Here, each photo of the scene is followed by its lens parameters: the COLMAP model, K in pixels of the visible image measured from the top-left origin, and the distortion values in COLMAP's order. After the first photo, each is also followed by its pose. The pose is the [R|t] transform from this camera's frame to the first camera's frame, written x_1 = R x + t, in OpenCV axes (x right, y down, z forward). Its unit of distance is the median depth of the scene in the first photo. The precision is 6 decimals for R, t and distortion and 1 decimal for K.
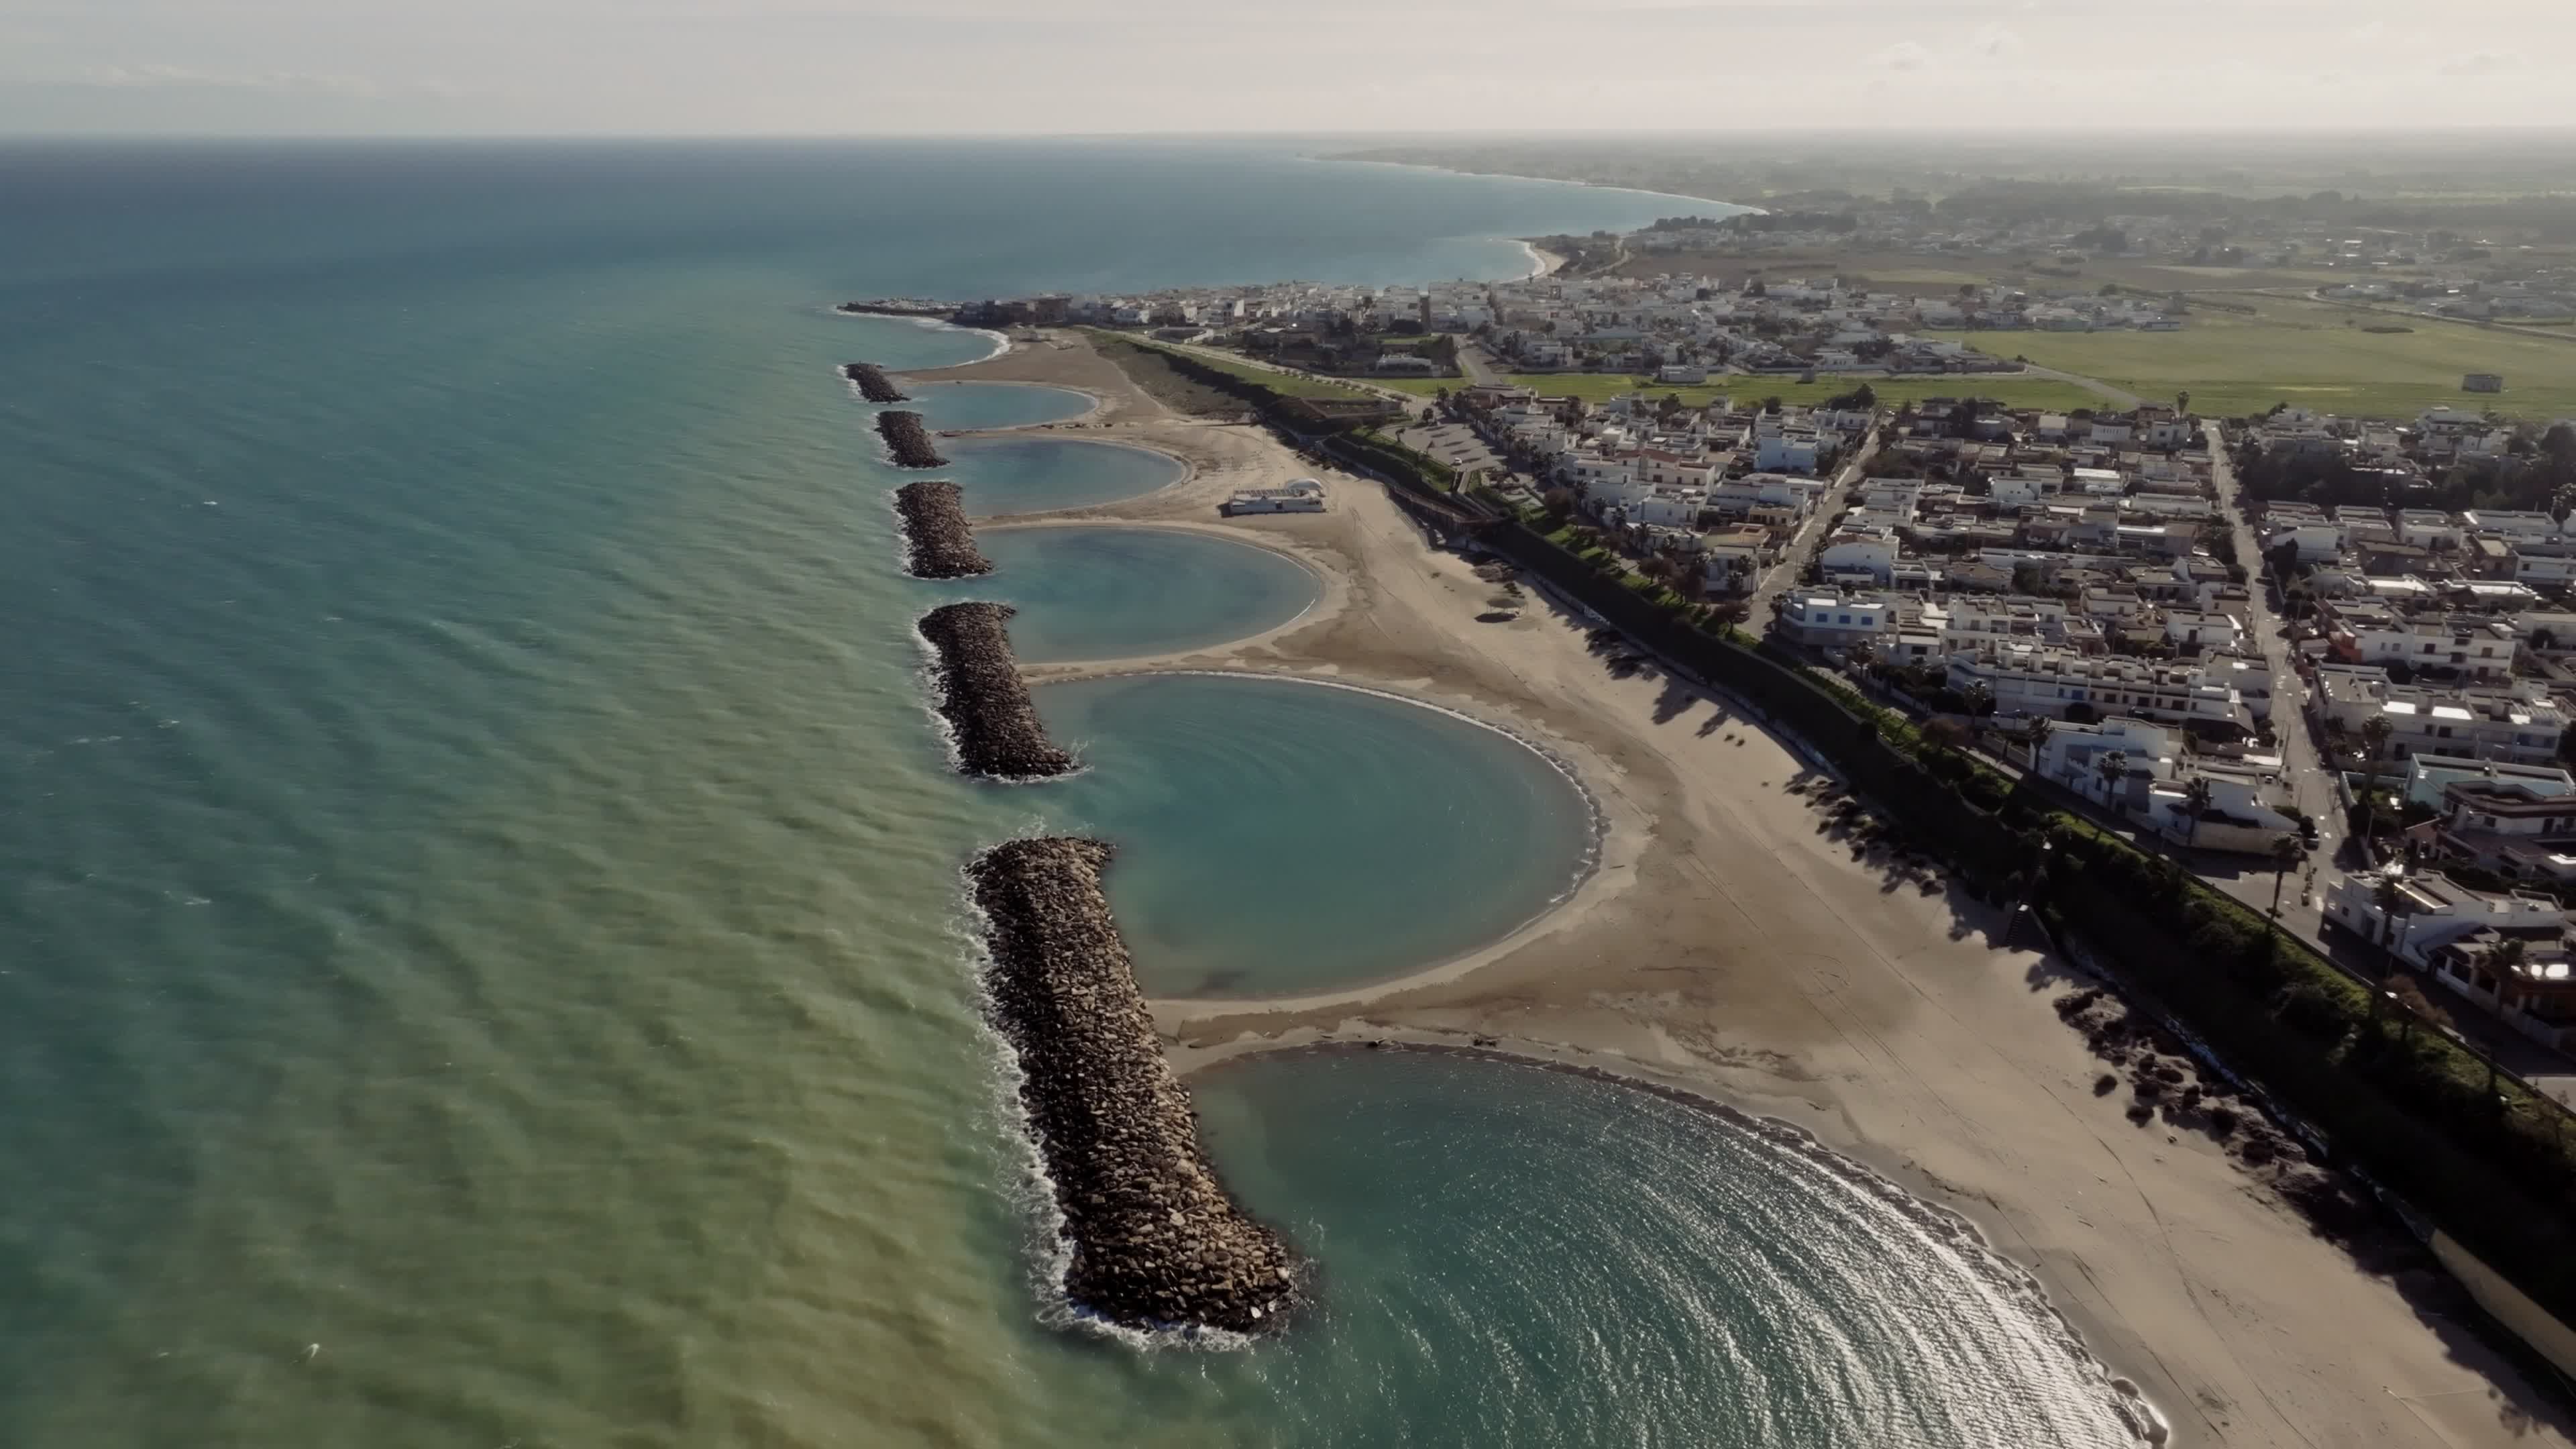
lens RADIAL K [[1816.4, 0, 1288.0], [0, 1816.4, 724.5], [0, 0, 1]] dist [-0.013392, 0.025554]
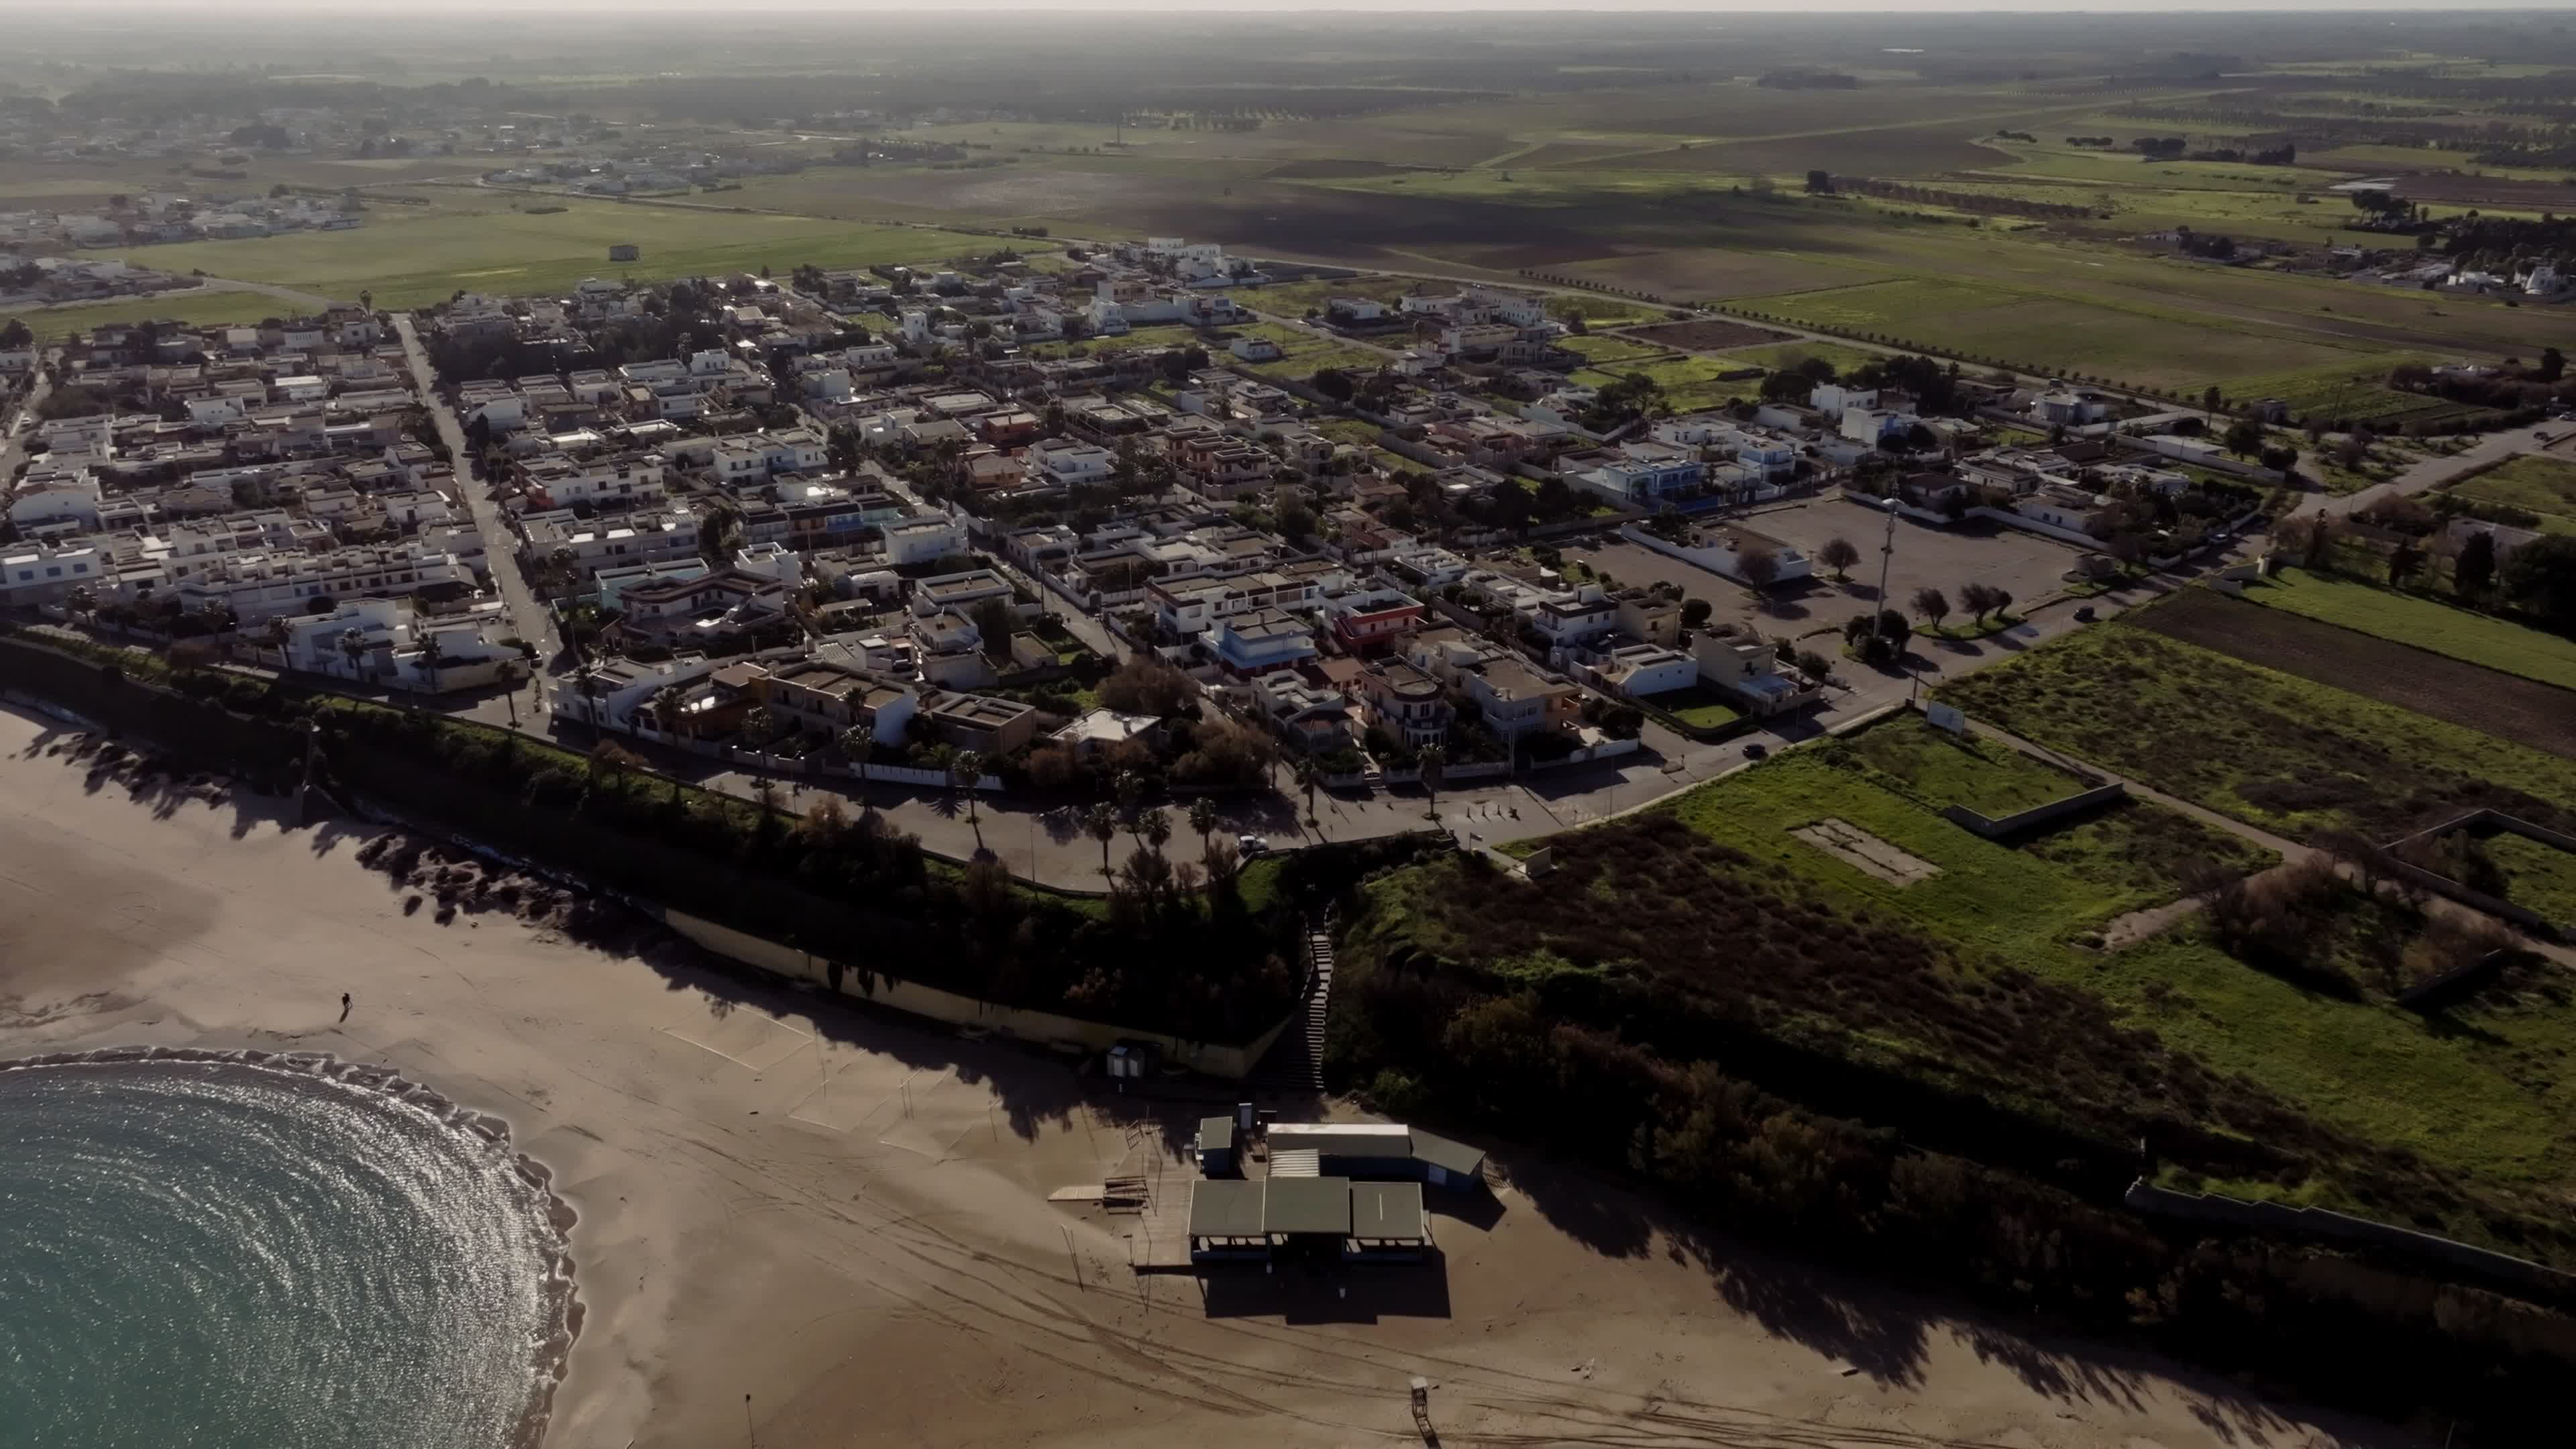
lens RADIAL K [[1816.4, 0, 1288.0], [0, 1816.4, 724.5], [0, 0, 1]] dist [-0.013392, 0.025554]
pose [[0.624463, -0.285882, 0.726854, -0.006443], [0.243604, 0.955474, 0.166514, 0.017077], [-0.742094, 0.073083, 0.666300, -0.110720]]
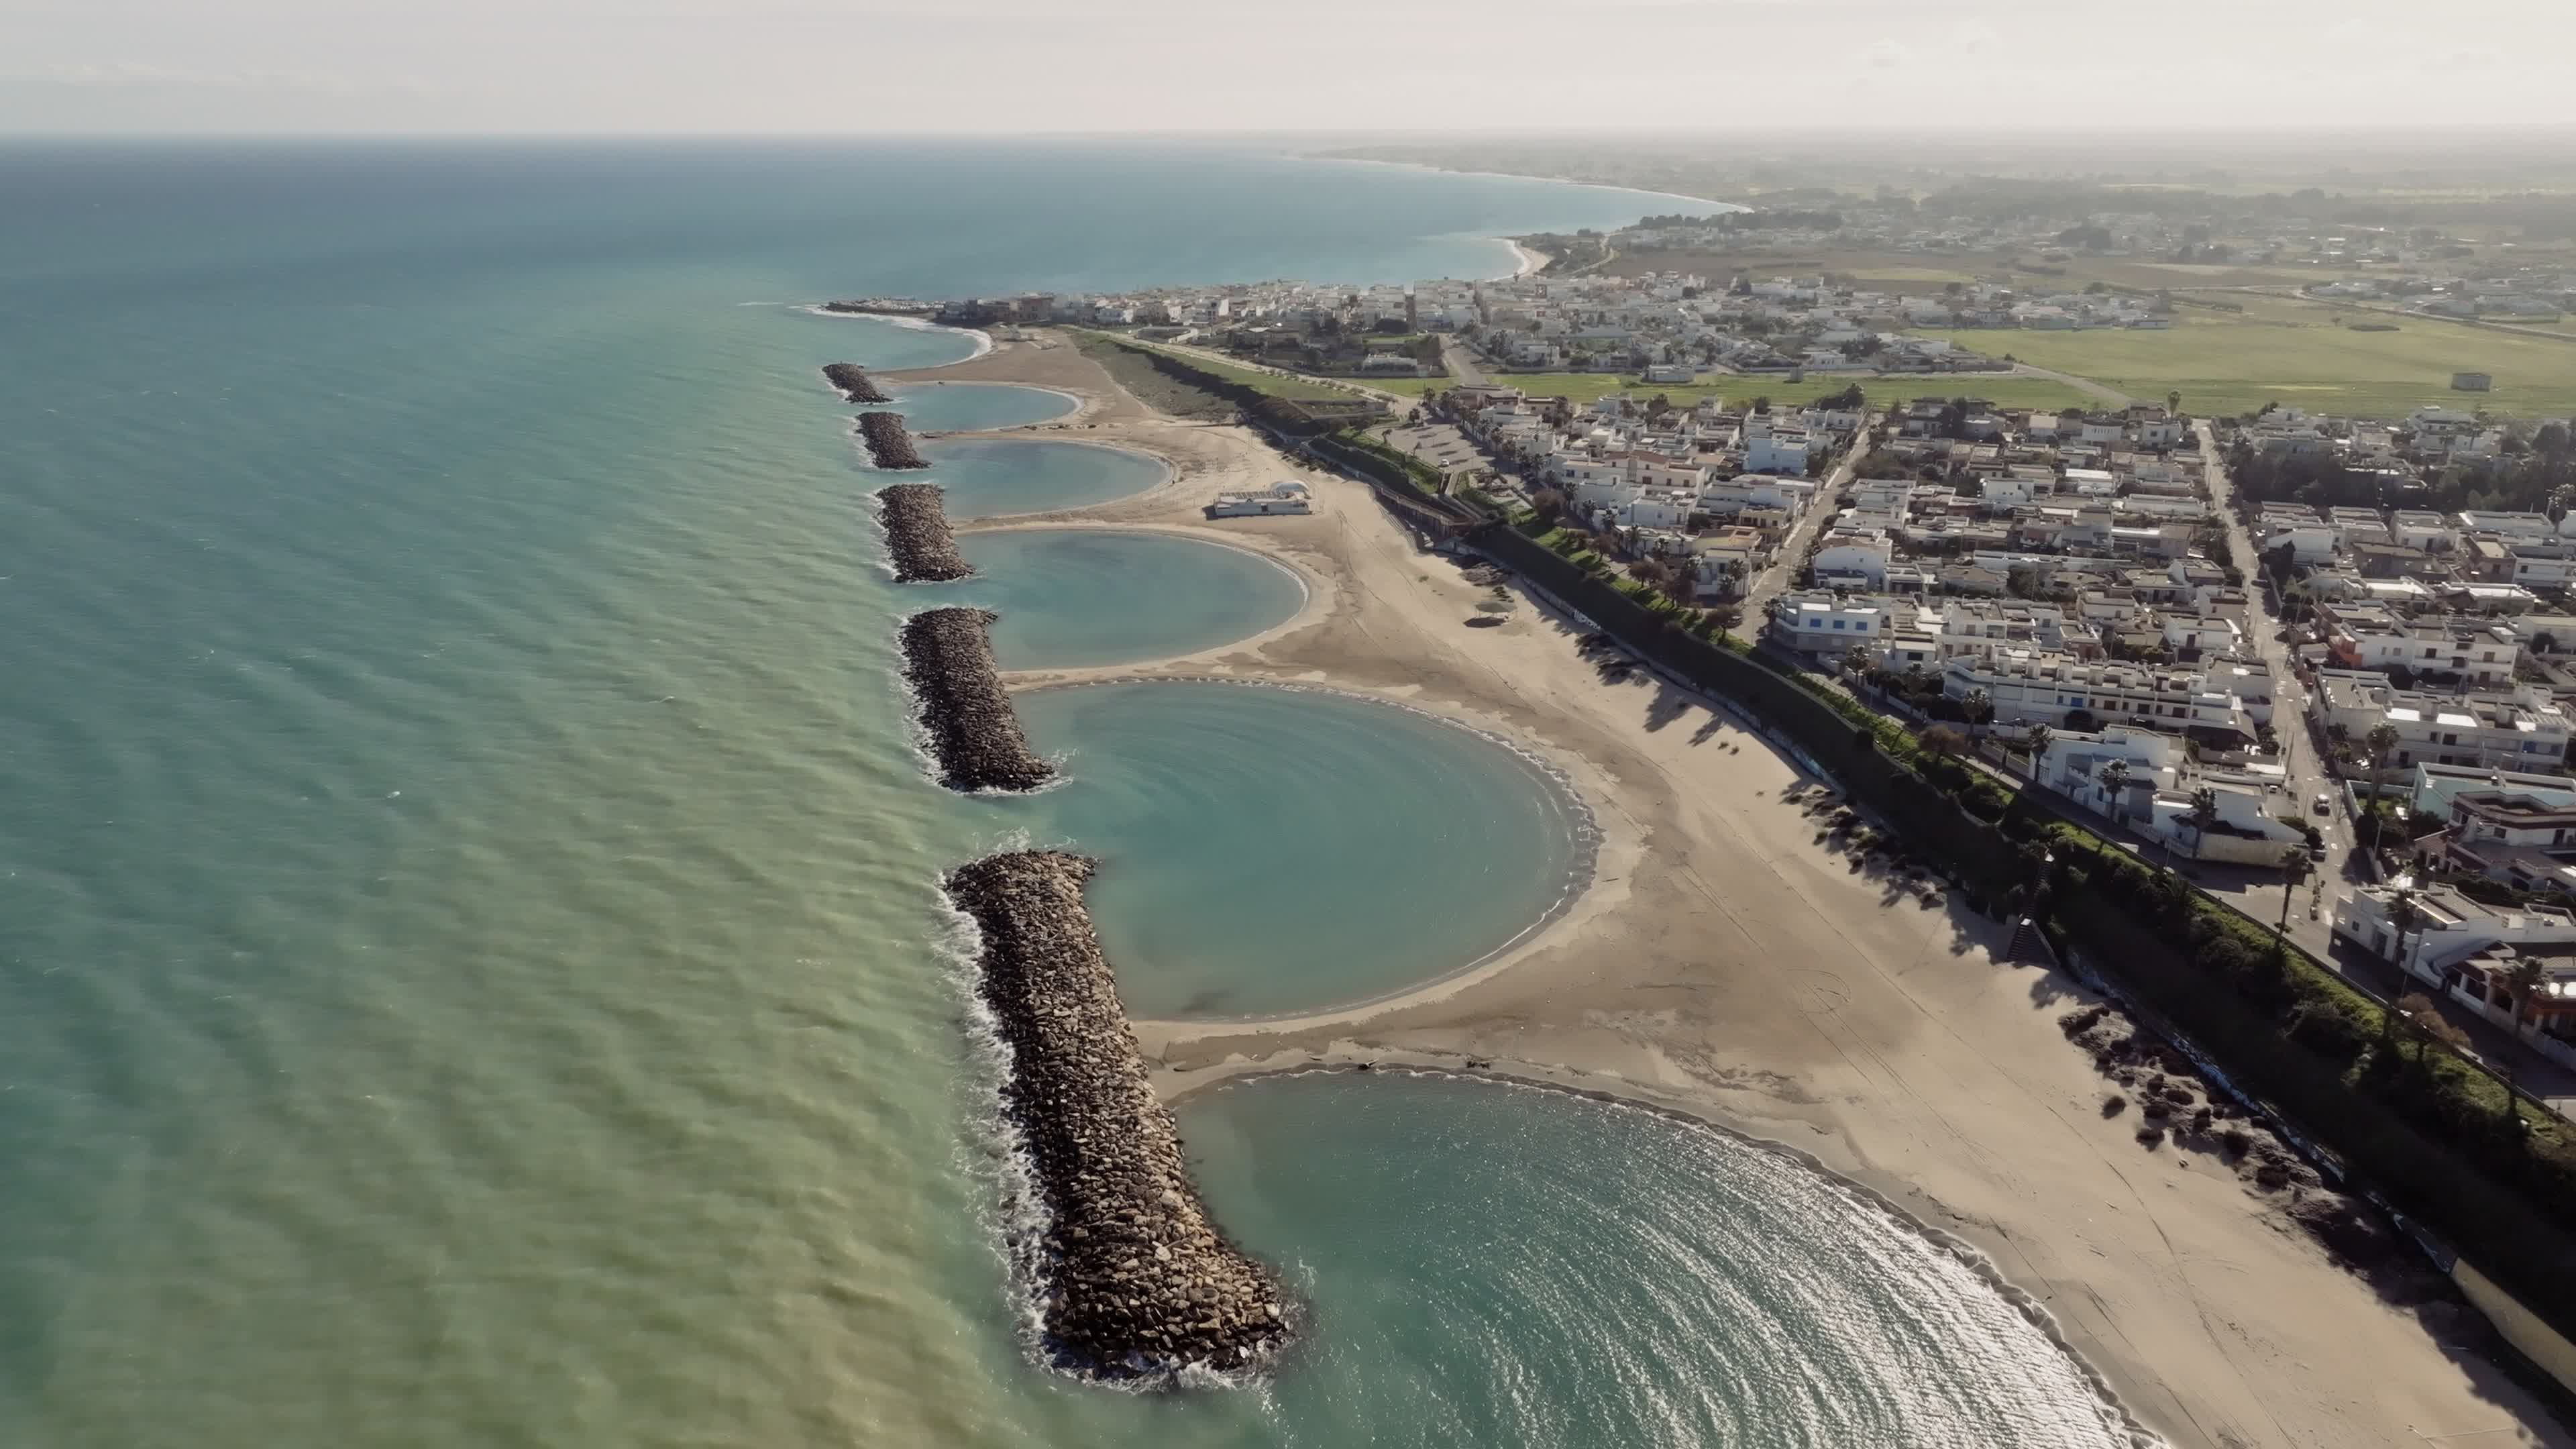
lens RADIAL K [[1816.4, 0, 1288.0], [0, 1816.4, 724.5], [0, 0, 1]] dist [-0.013392, 0.025554]
pose [[0.999964, -0.002907, 0.007911, -0.000488], [0.002899, 0.999995, 0.001048, -0.005054], [-0.007914, -0.001025, 0.999968, 0.015044]]
